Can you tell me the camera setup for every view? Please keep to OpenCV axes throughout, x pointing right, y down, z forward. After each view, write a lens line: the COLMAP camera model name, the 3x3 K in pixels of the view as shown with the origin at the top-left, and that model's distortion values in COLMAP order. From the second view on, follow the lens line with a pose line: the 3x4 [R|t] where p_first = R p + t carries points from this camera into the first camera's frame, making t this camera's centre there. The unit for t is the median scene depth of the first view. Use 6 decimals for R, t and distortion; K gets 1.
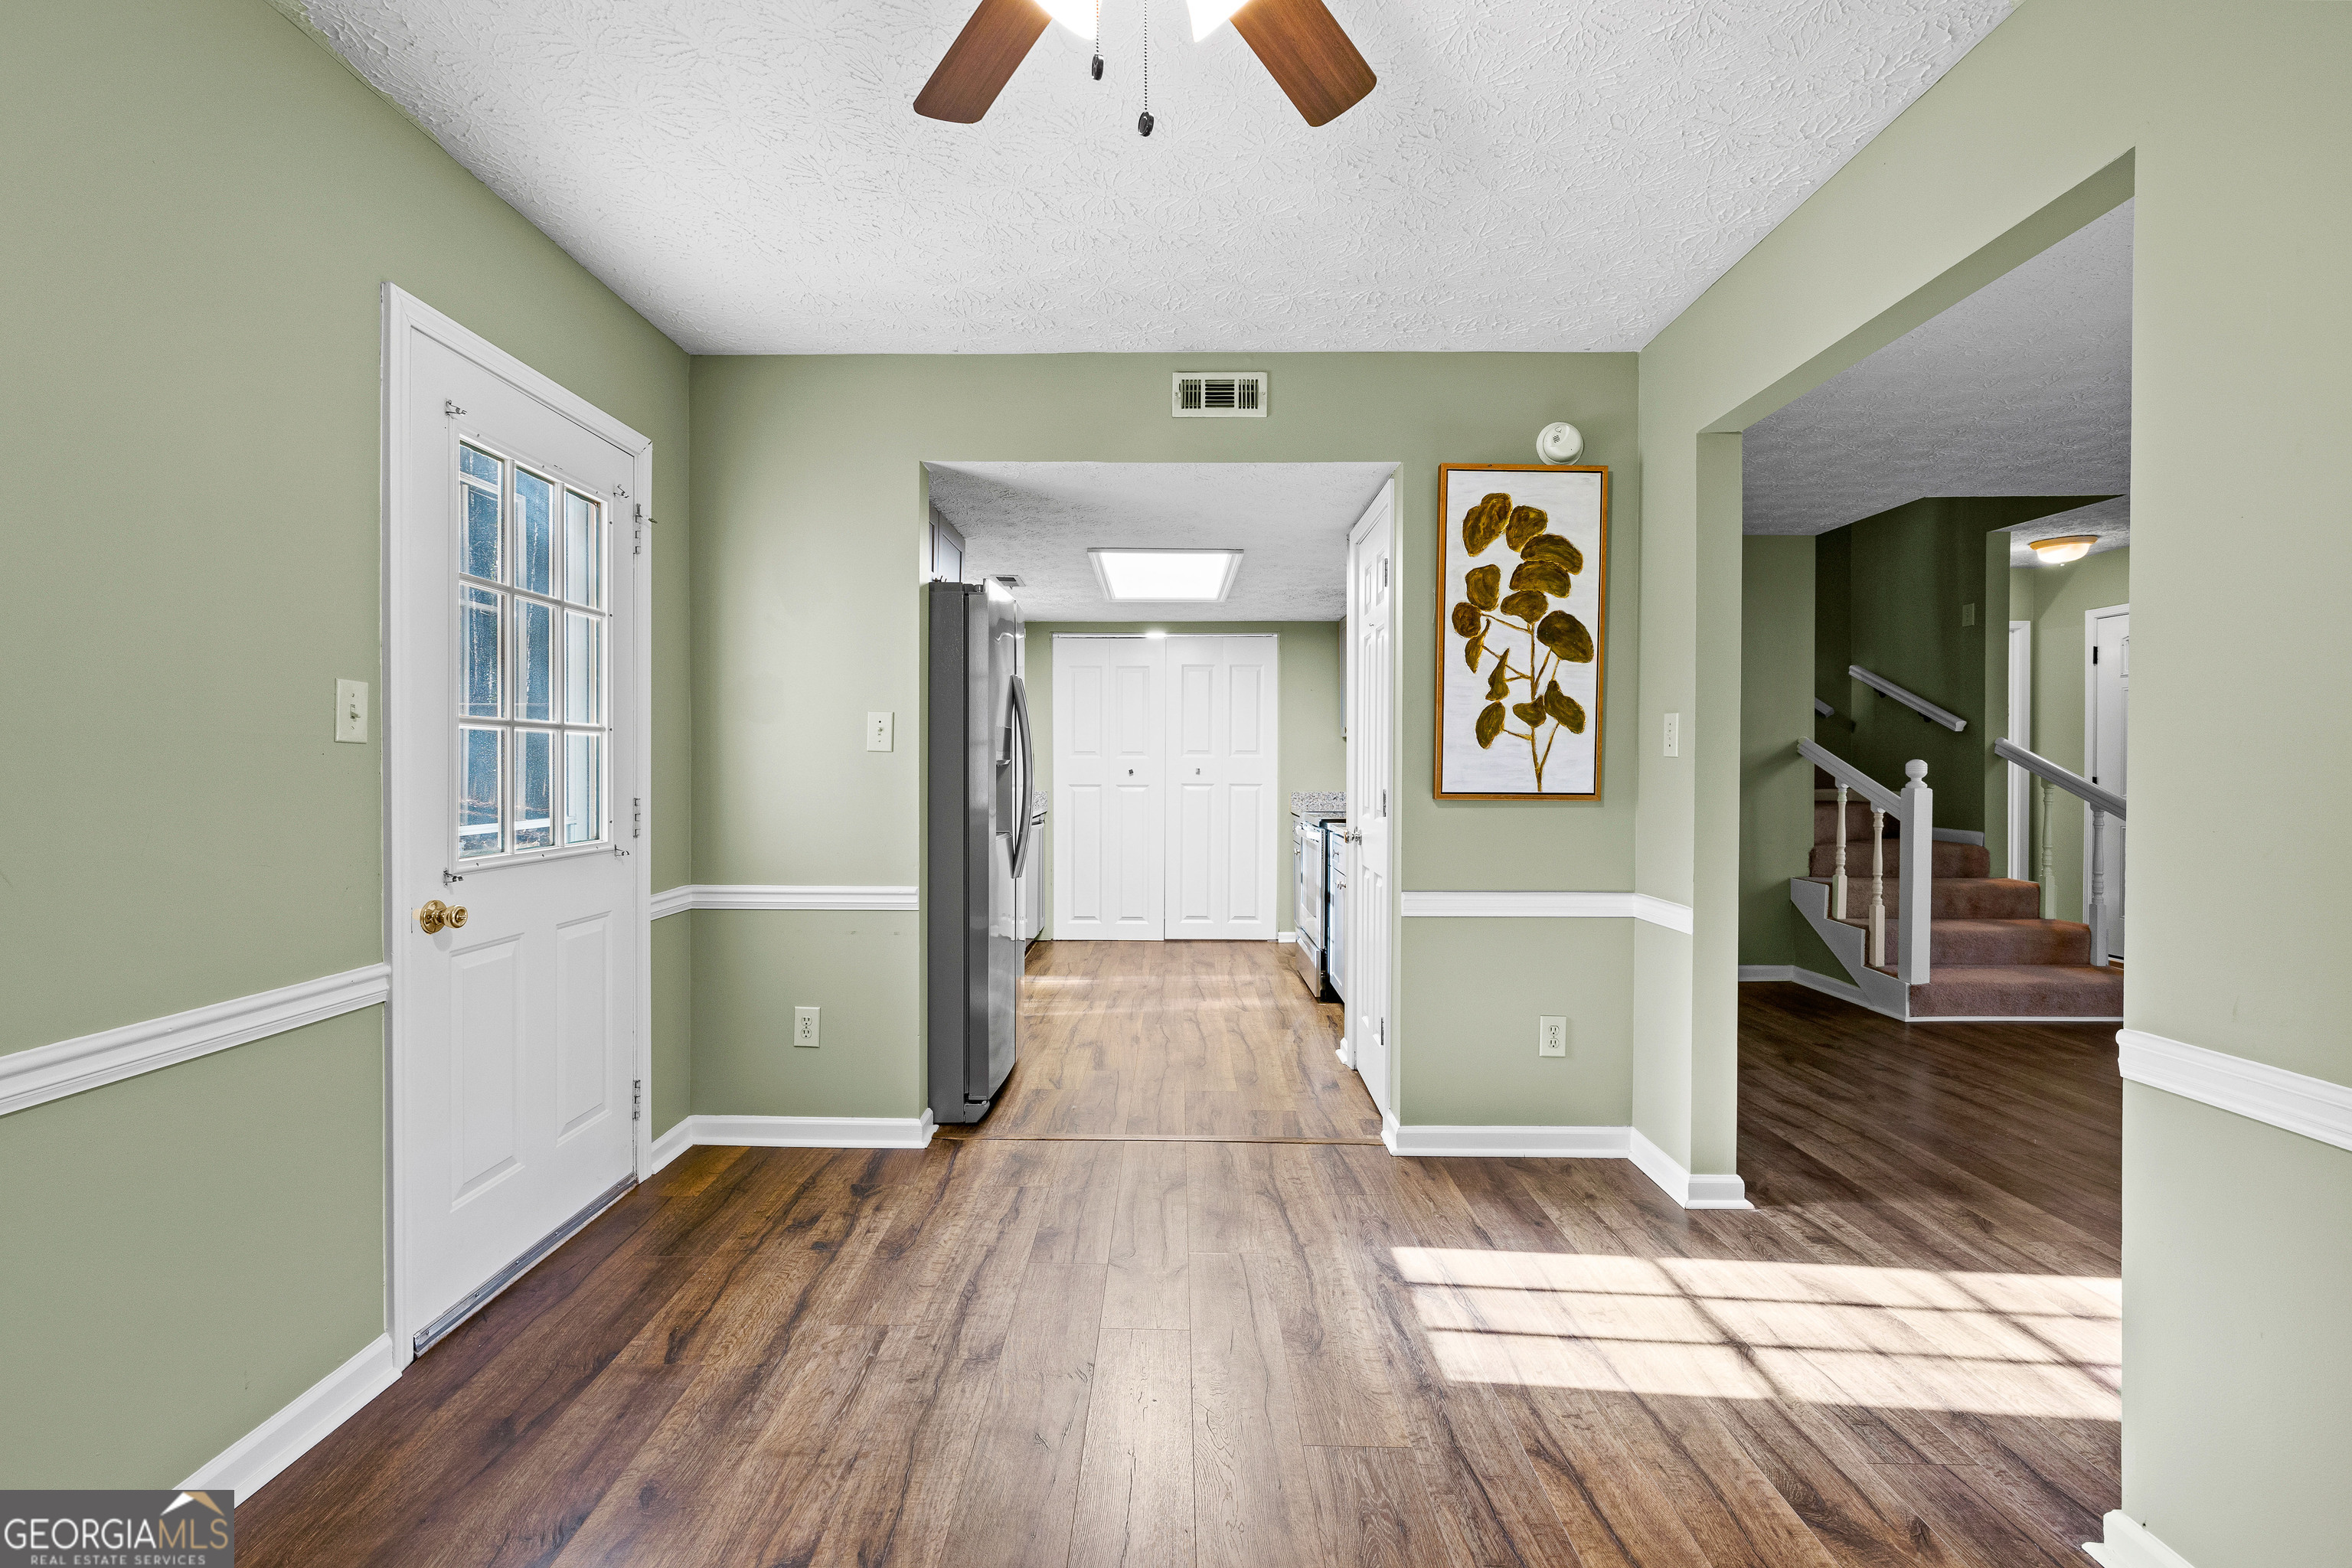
lens RADIAL K [[996.4, 0, 1150.4], [0, 996.4, 774.2], [0, 0, 1]] dist [-0.002396, 0.000858]
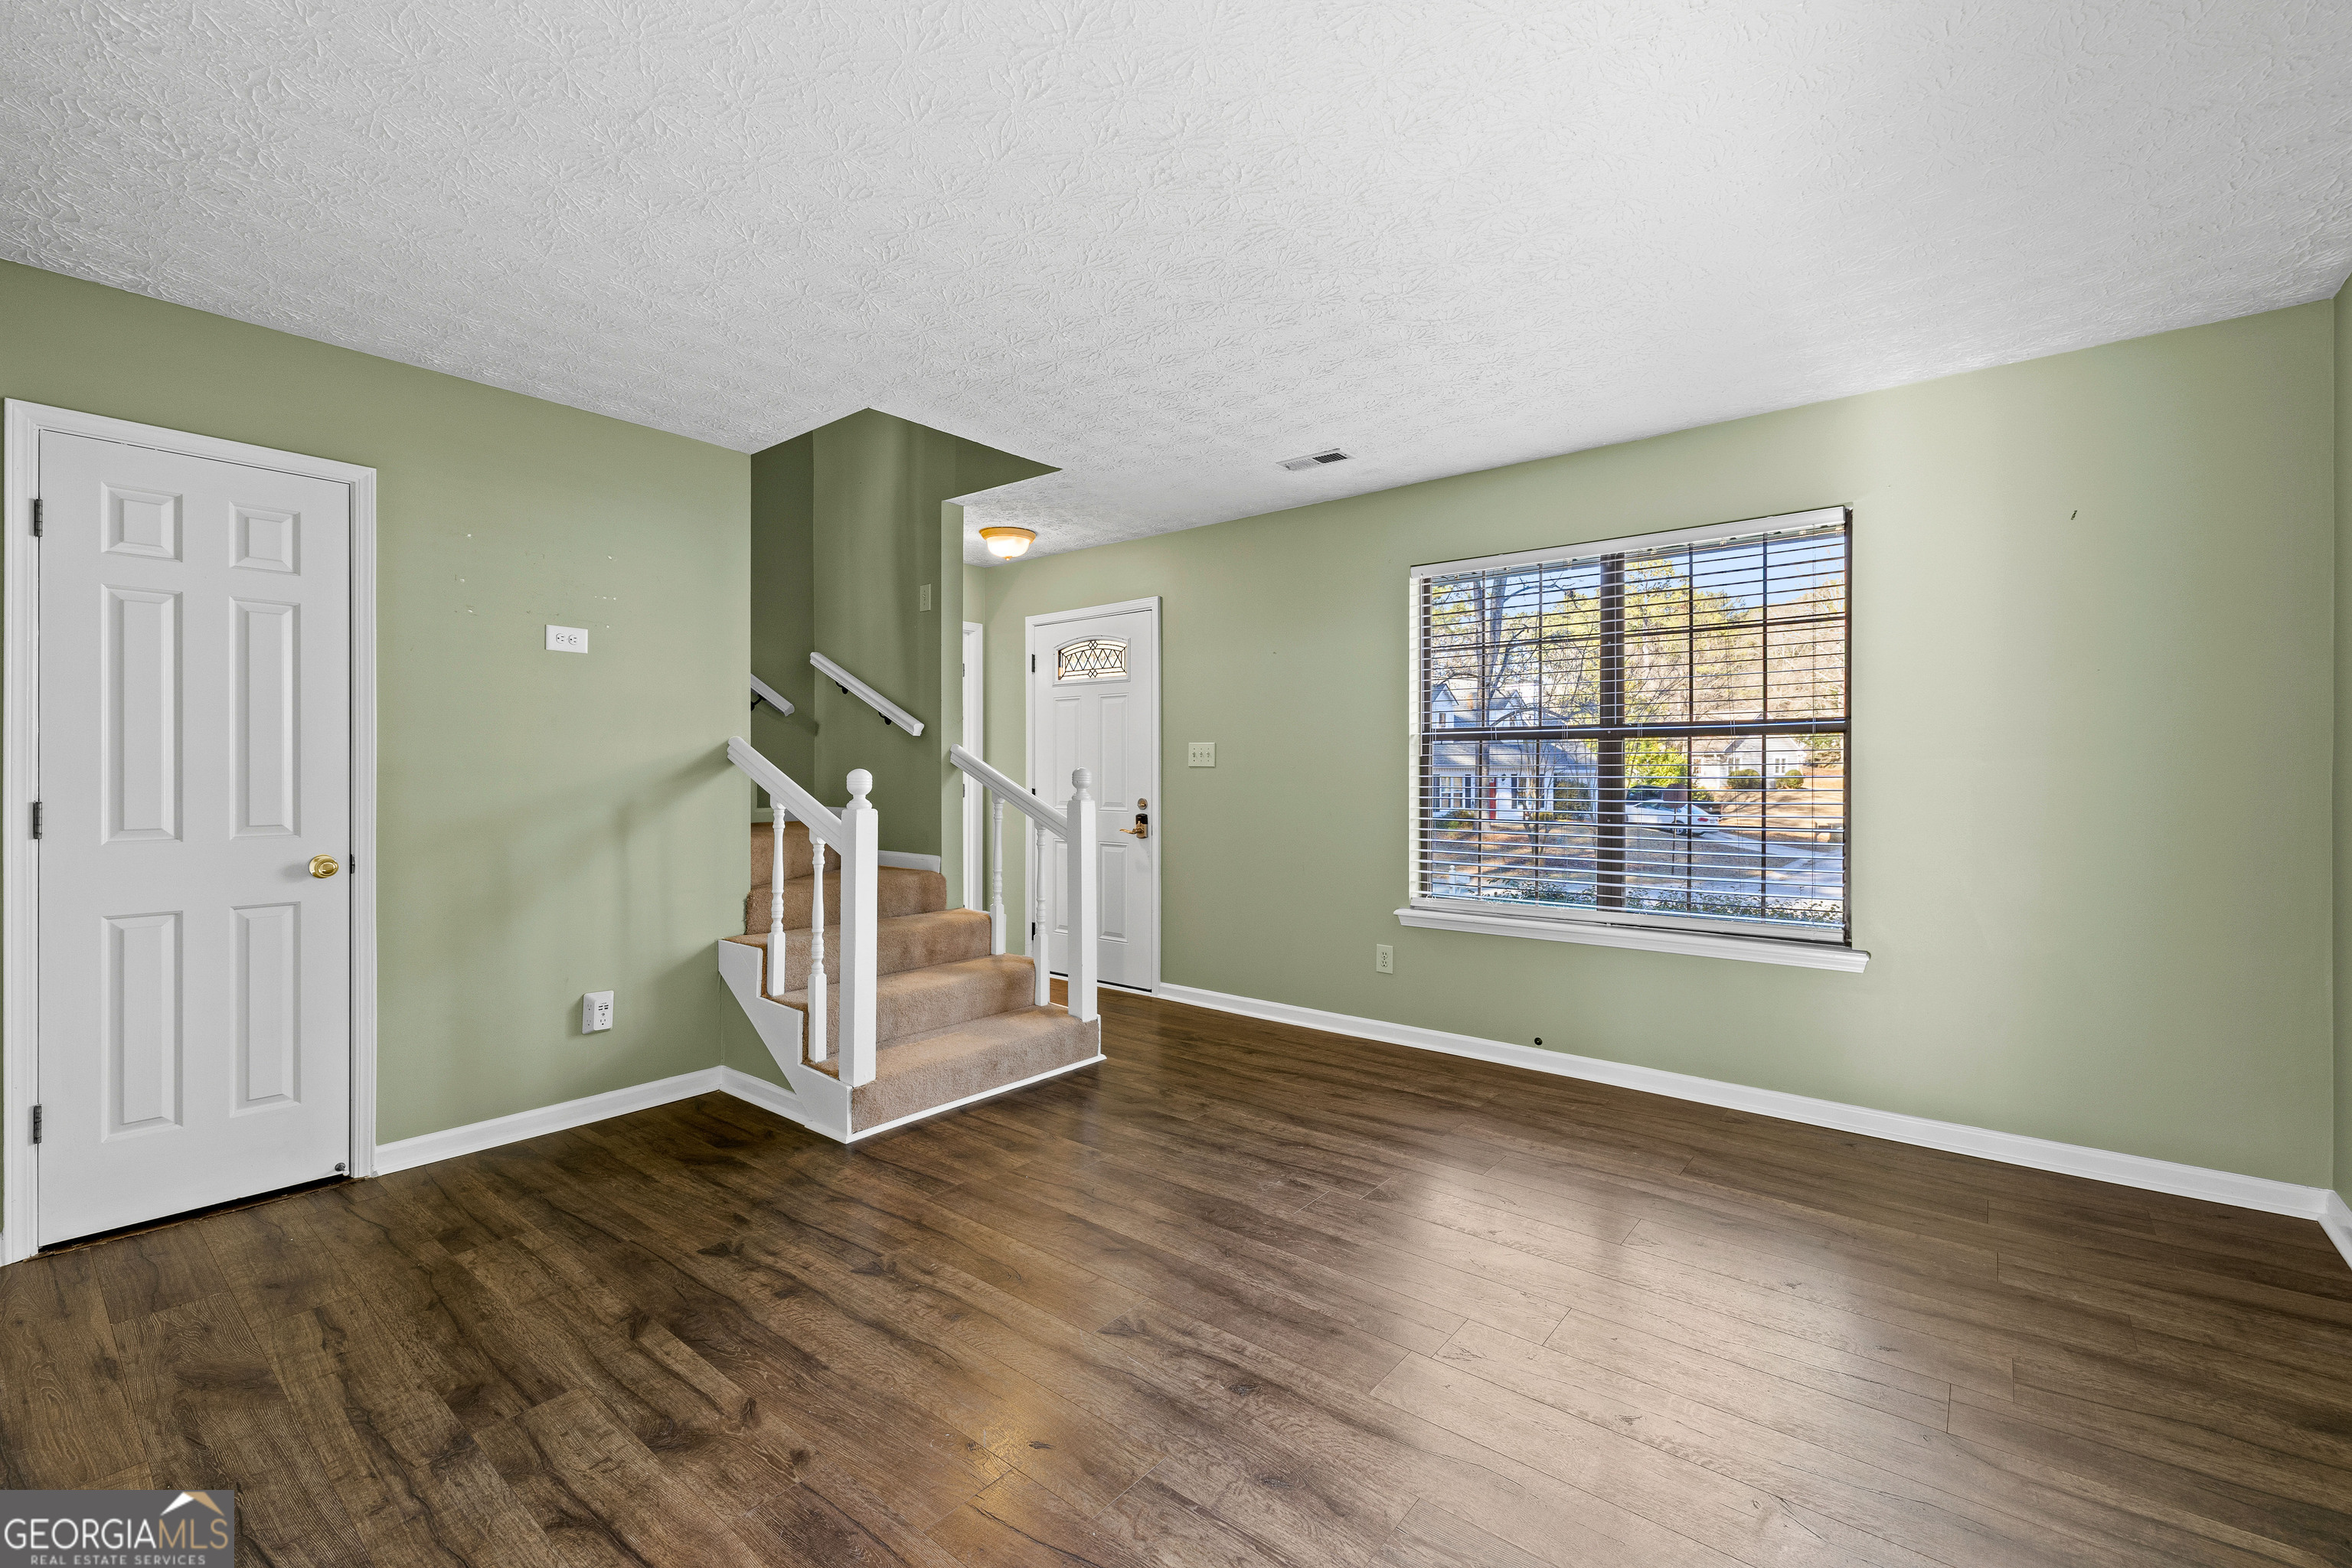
lens RADIAL K [[996.4, 0, 1172.0], [0, 996.4, 773.3], [0, 0, 1]] dist [-0.002396, 0.000858]
pose [[0.615195, 0.002015, 0.788373, 0.597489], [0.006186, 0.999954, -0.007382, -0.008869], [-0.788351, 0.009418, 0.615154, 0.664669]]
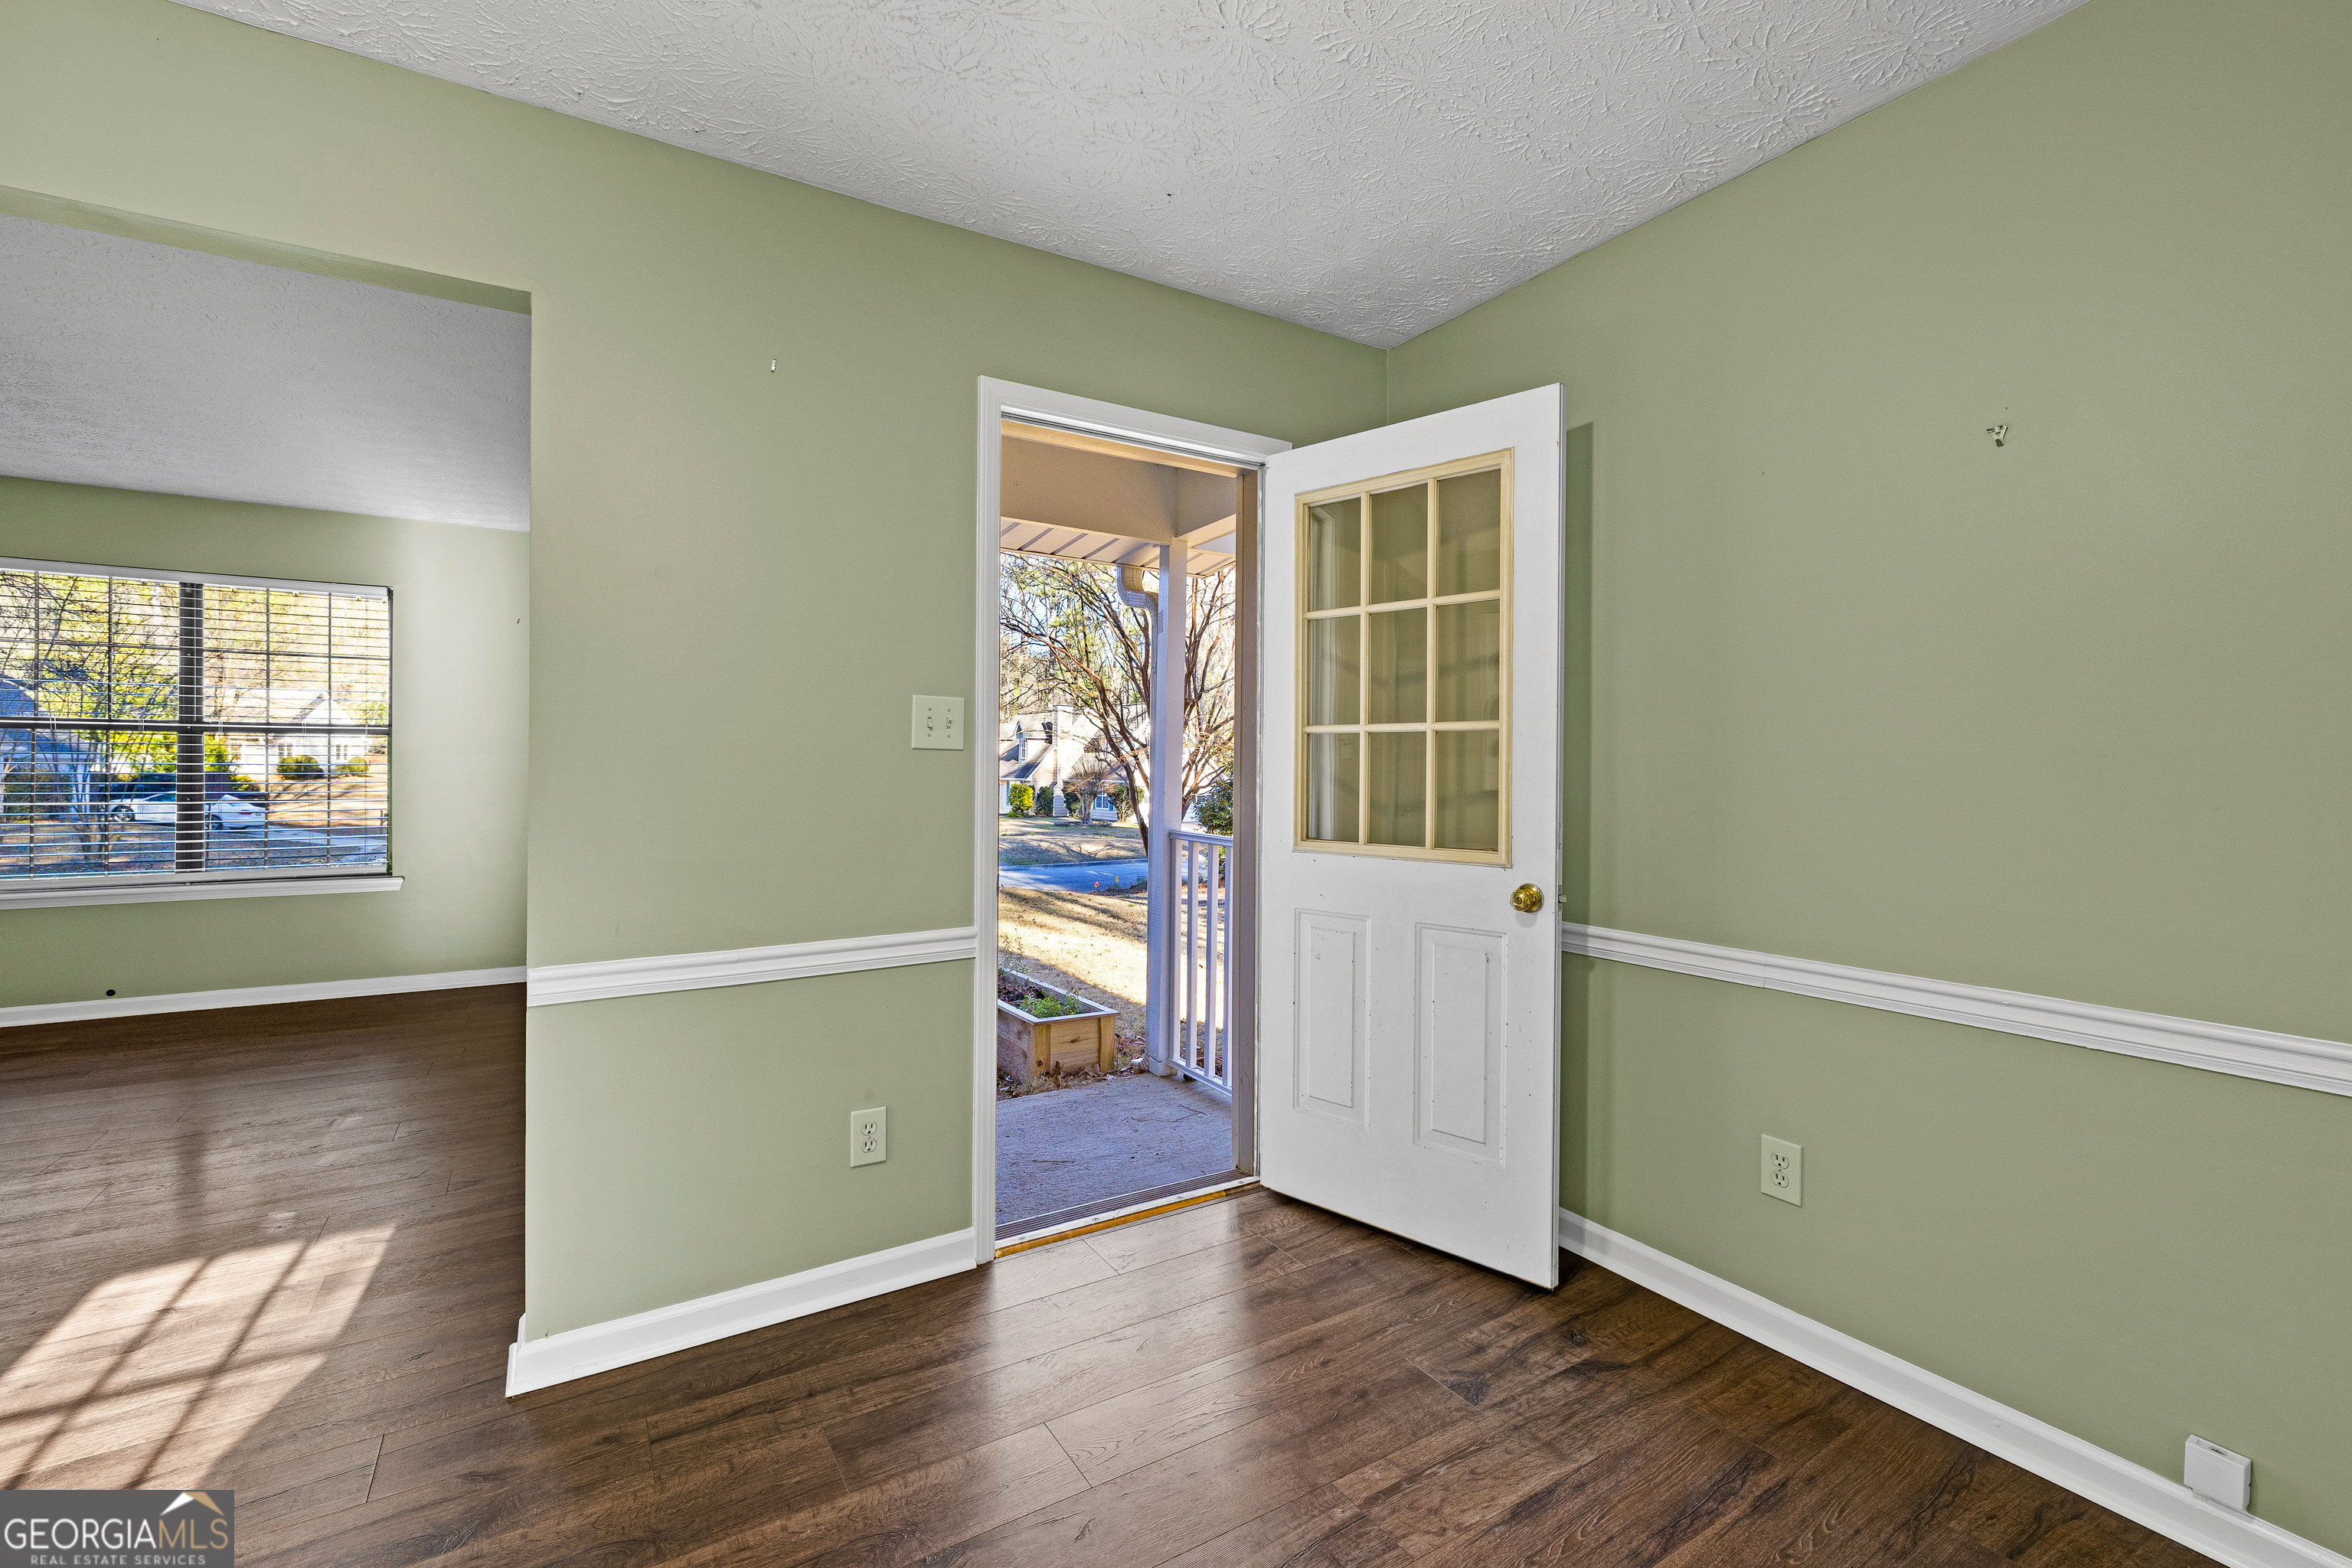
lens RADIAL K [[996.4, 0, 1144.2], [0, 996.4, 767.3], [0, 0, 1]] dist [-0.002396, 0.000858]
pose [[-0.534822, -0.003095, 0.844959, -0.298353], [0.007018, 0.999943, 0.008105, -0.006509], [-0.844935, 0.010264, -0.534770, 0.560906]]
